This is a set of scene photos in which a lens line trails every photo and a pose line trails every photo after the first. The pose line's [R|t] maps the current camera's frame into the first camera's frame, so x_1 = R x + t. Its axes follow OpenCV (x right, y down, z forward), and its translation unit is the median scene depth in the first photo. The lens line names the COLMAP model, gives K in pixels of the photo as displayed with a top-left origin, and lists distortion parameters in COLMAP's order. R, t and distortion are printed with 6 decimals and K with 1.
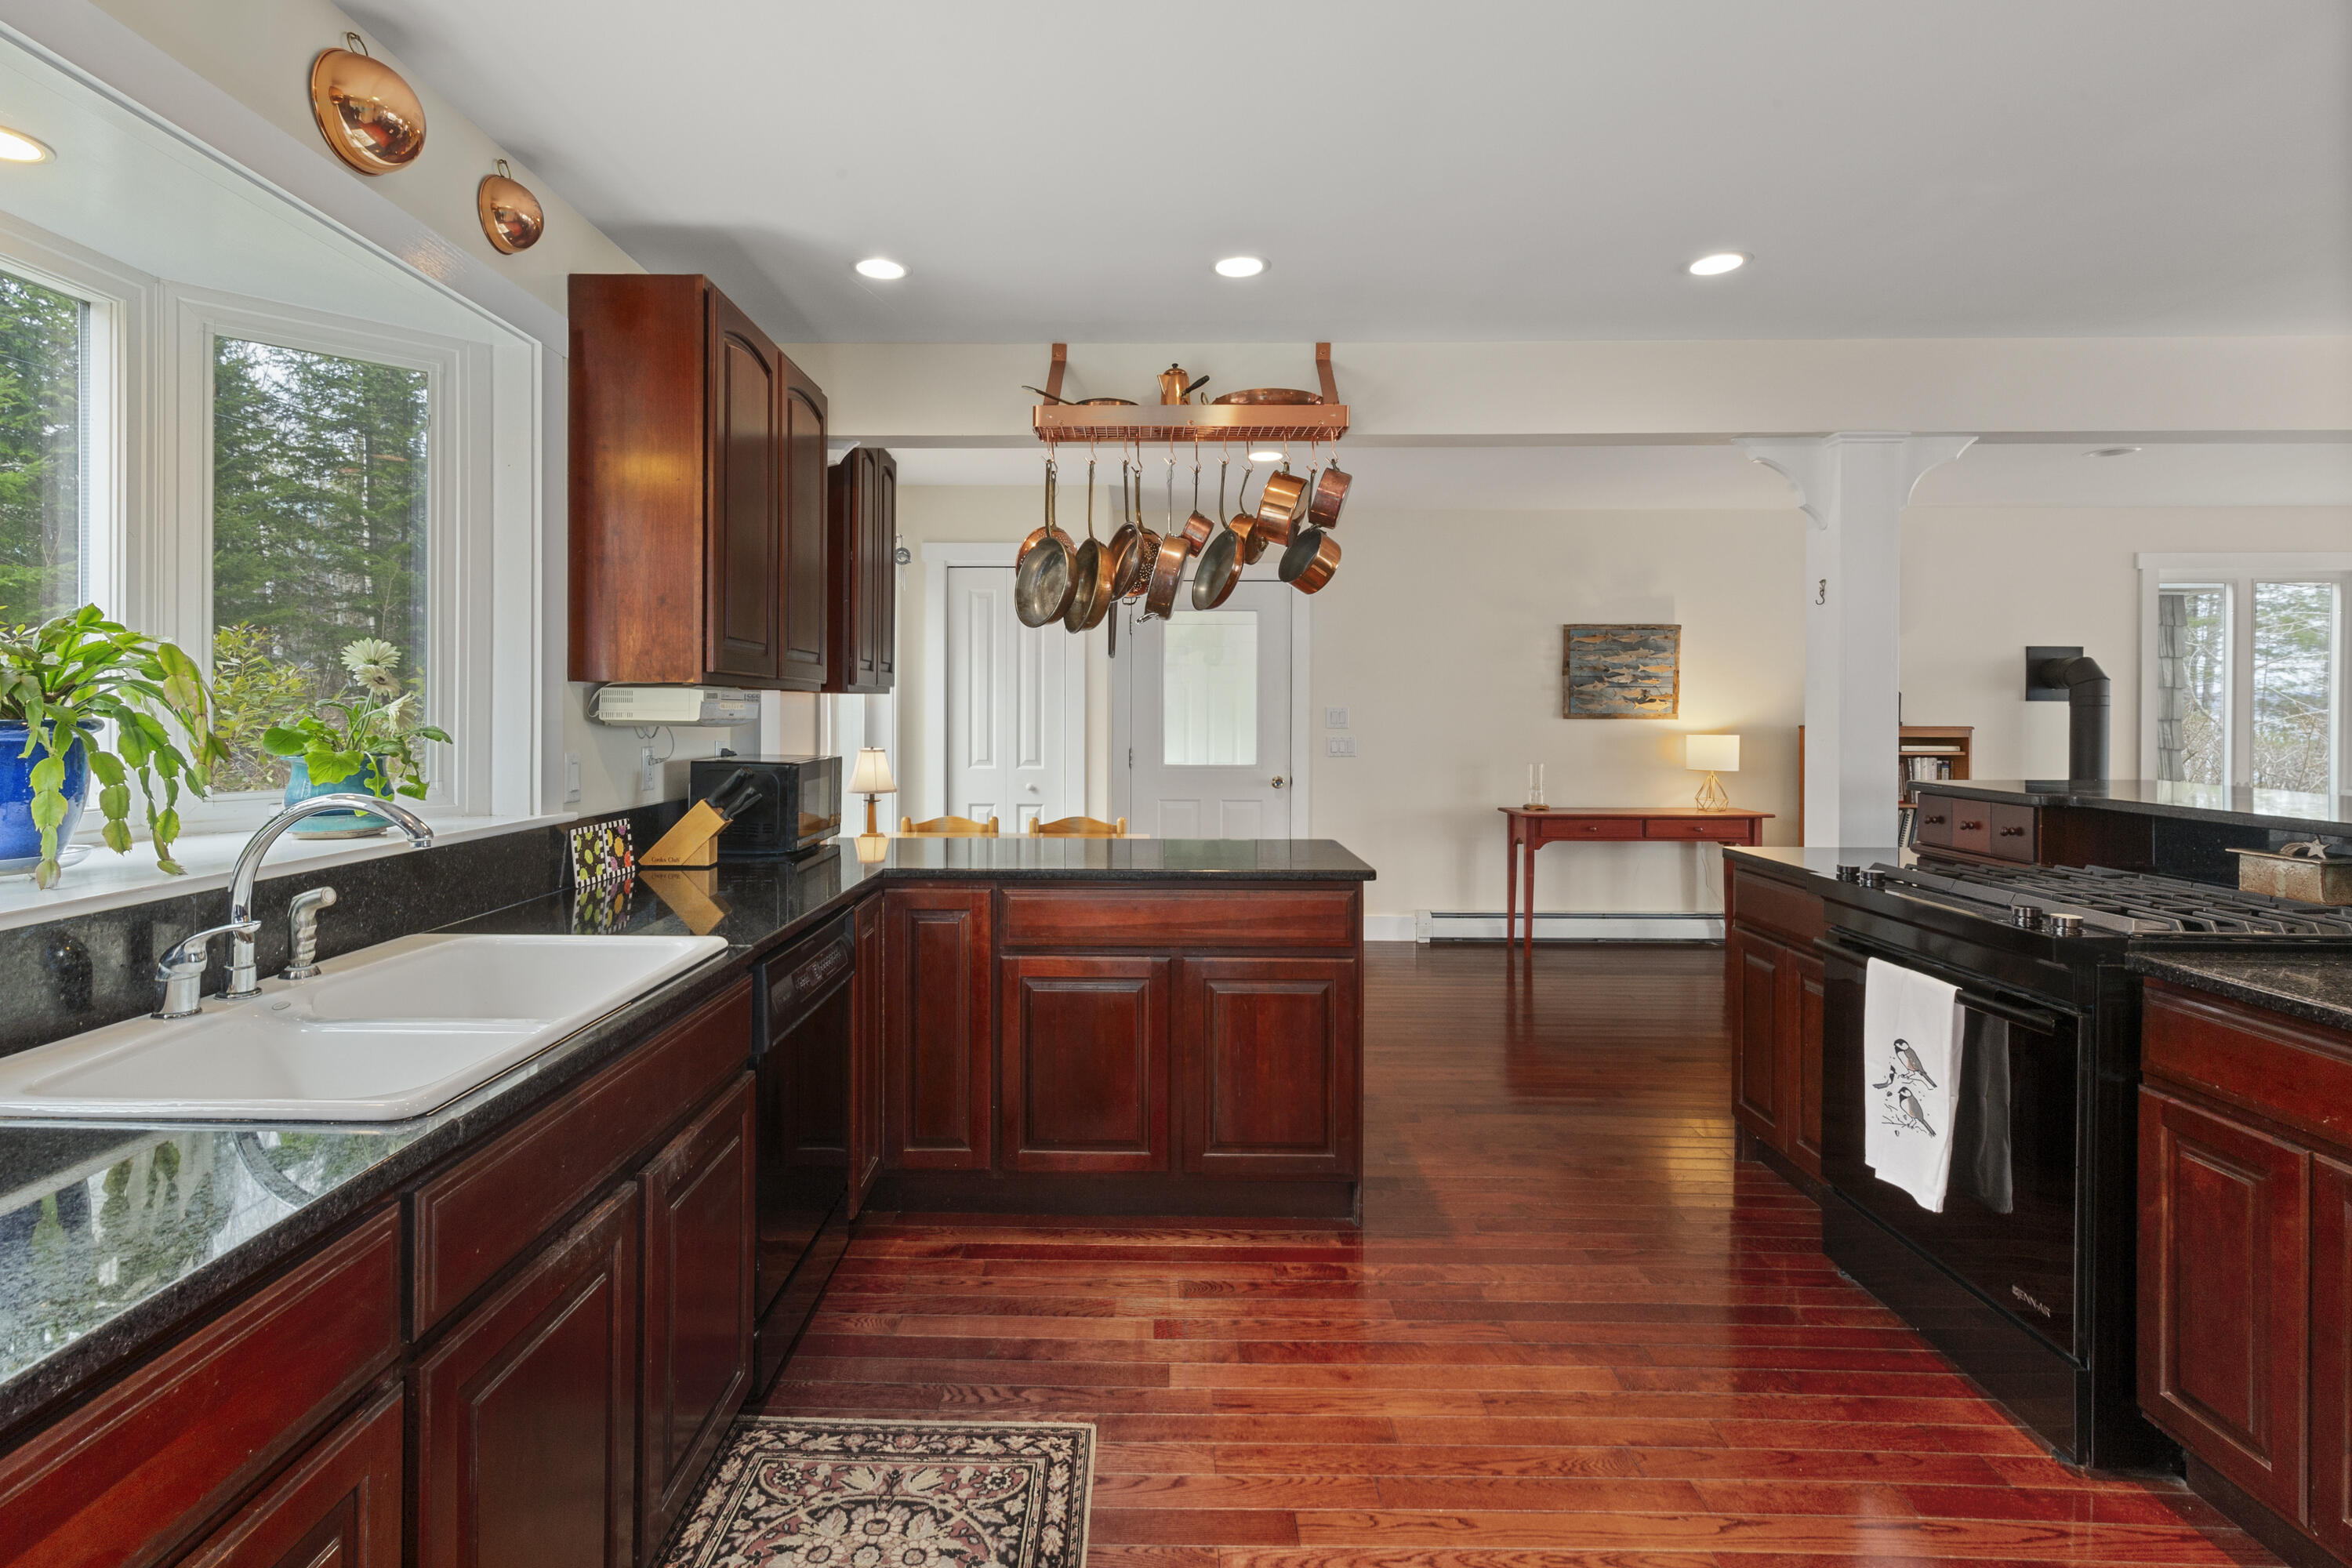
lens RADIAL K [[1107.9, 0, 1192.1], [0, 1107.9, 730.0], [0, 0, 1]] dist [0.006691, -0.000559]
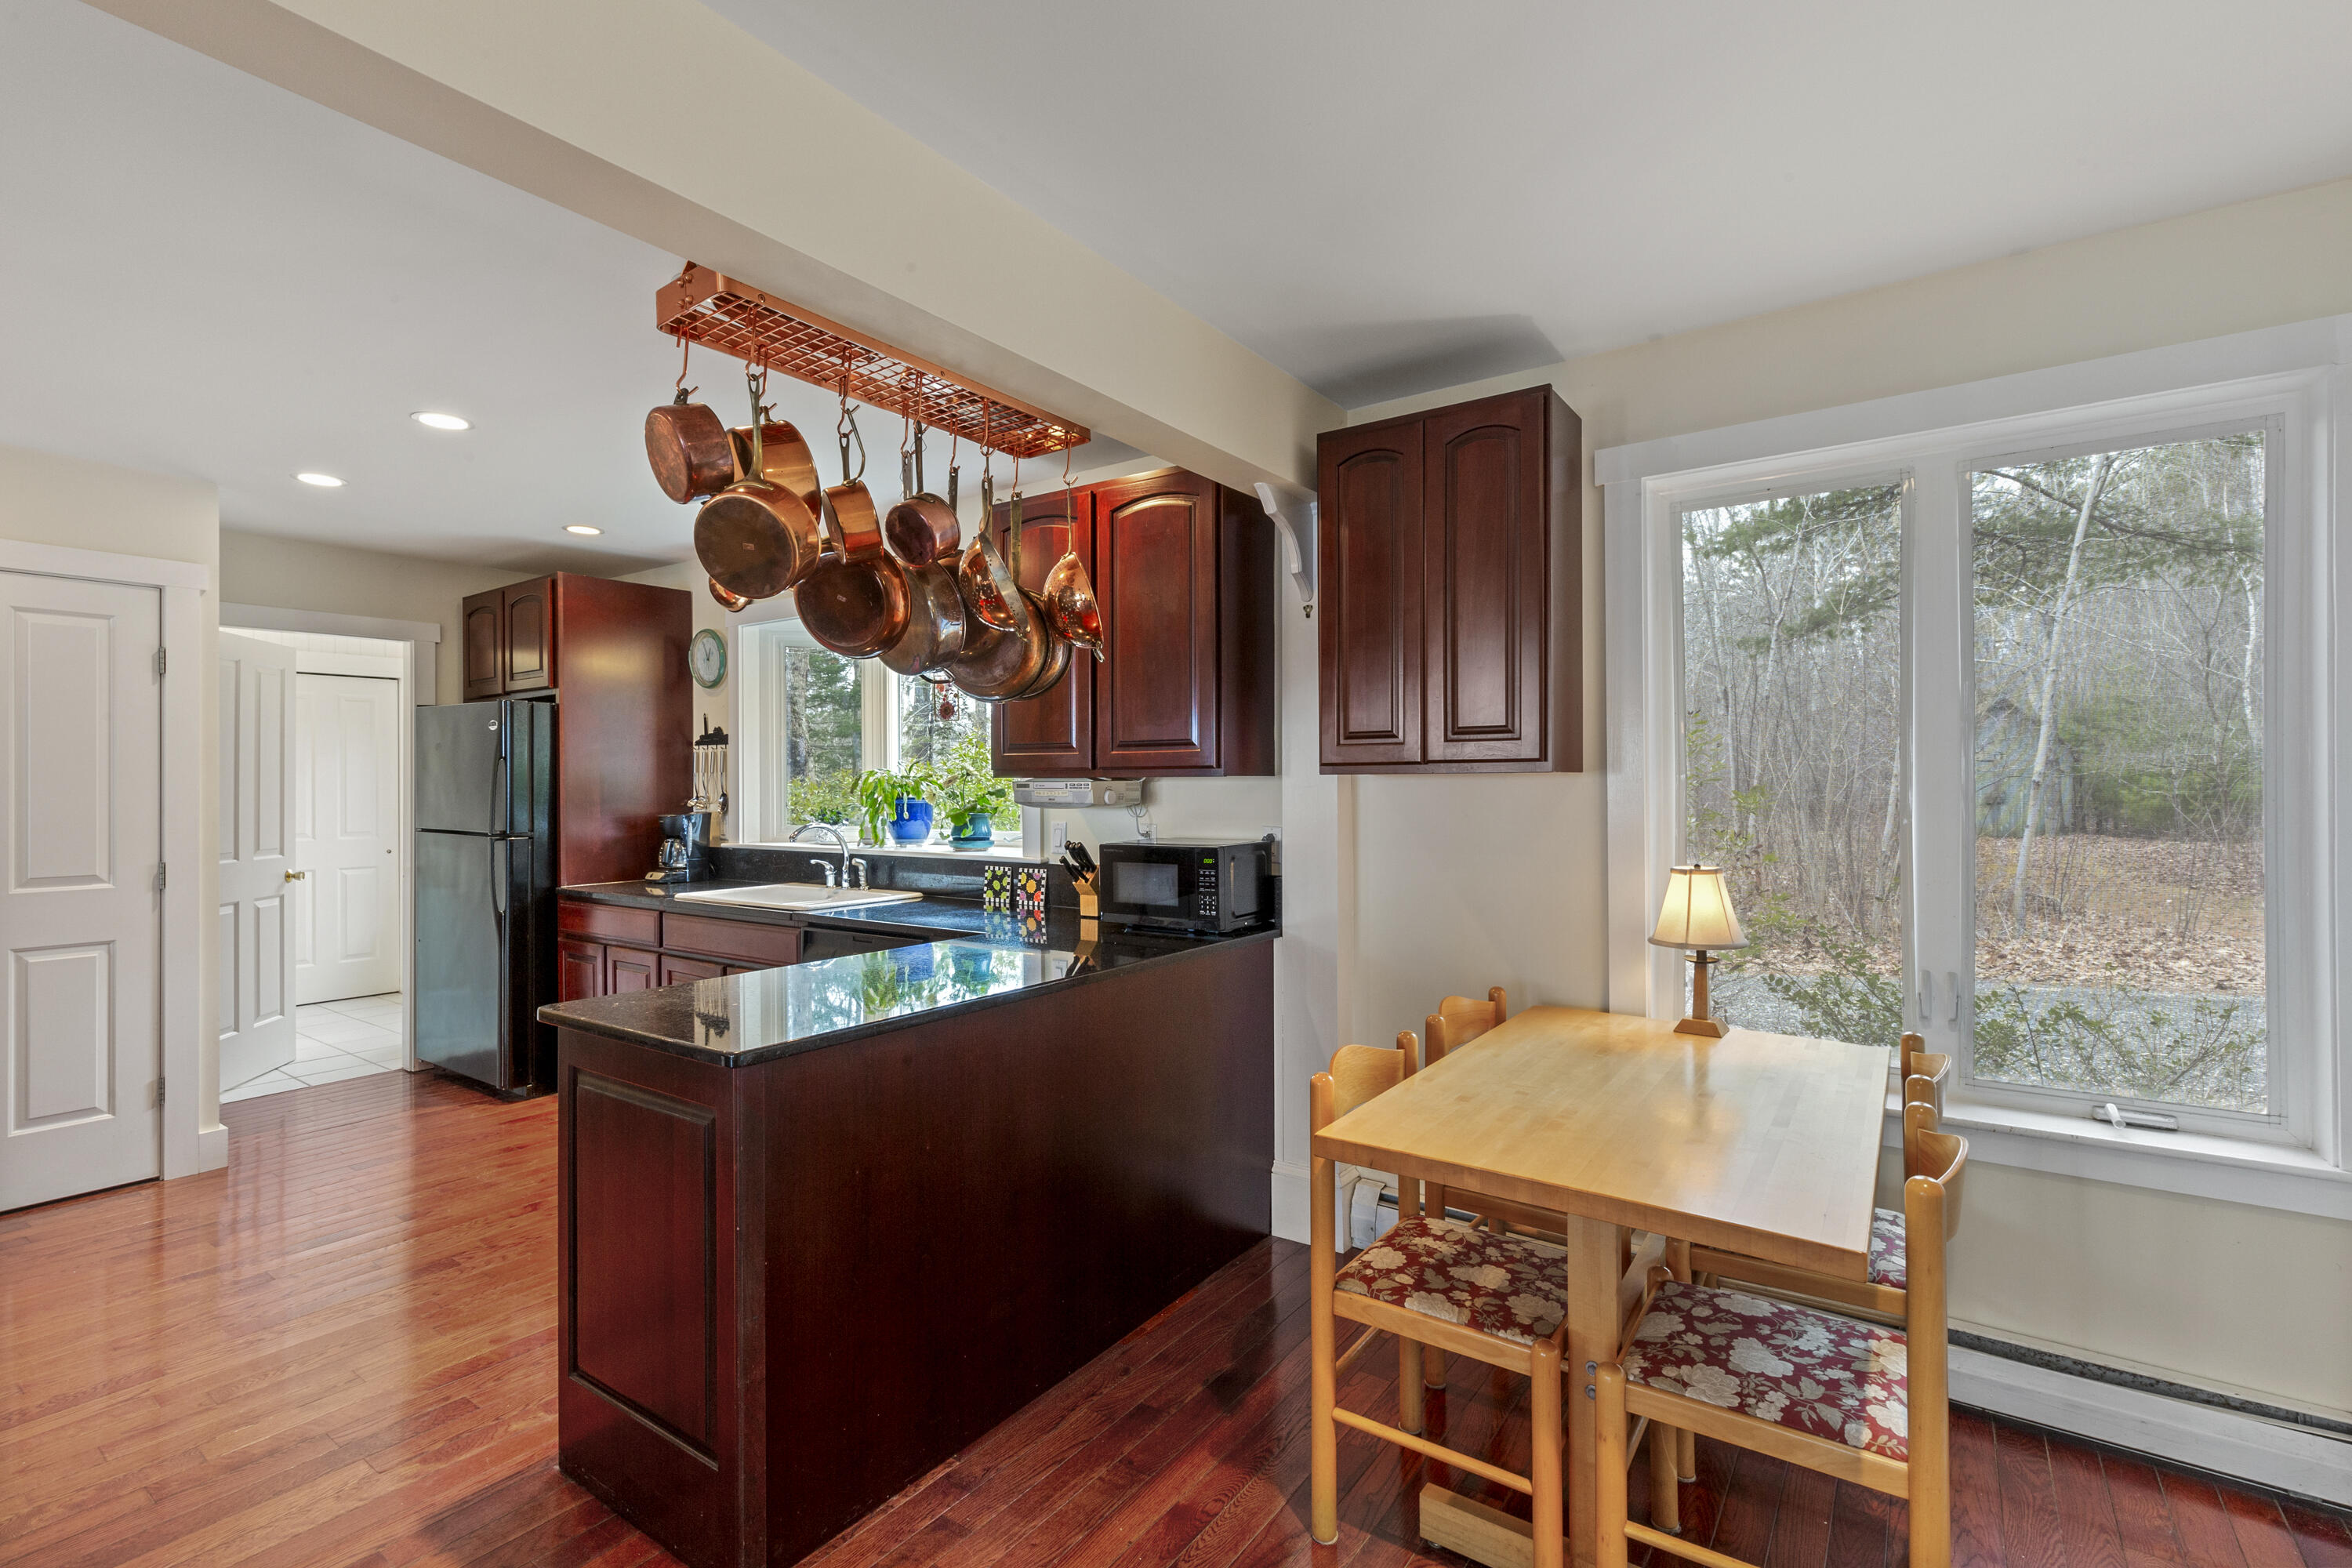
lens RADIAL K [[1069.7, 0, 1178.6], [0, 1069.7, 777.5], [0, 0, 1]] dist [0.007110, -0.000769]
pose [[-0.547937, -0.003833, -0.836511, 0.566265], [-0.013151, 0.999905, 0.004032, -0.048742], [0.836416, 0.013210, -0.547936, 1.883671]]
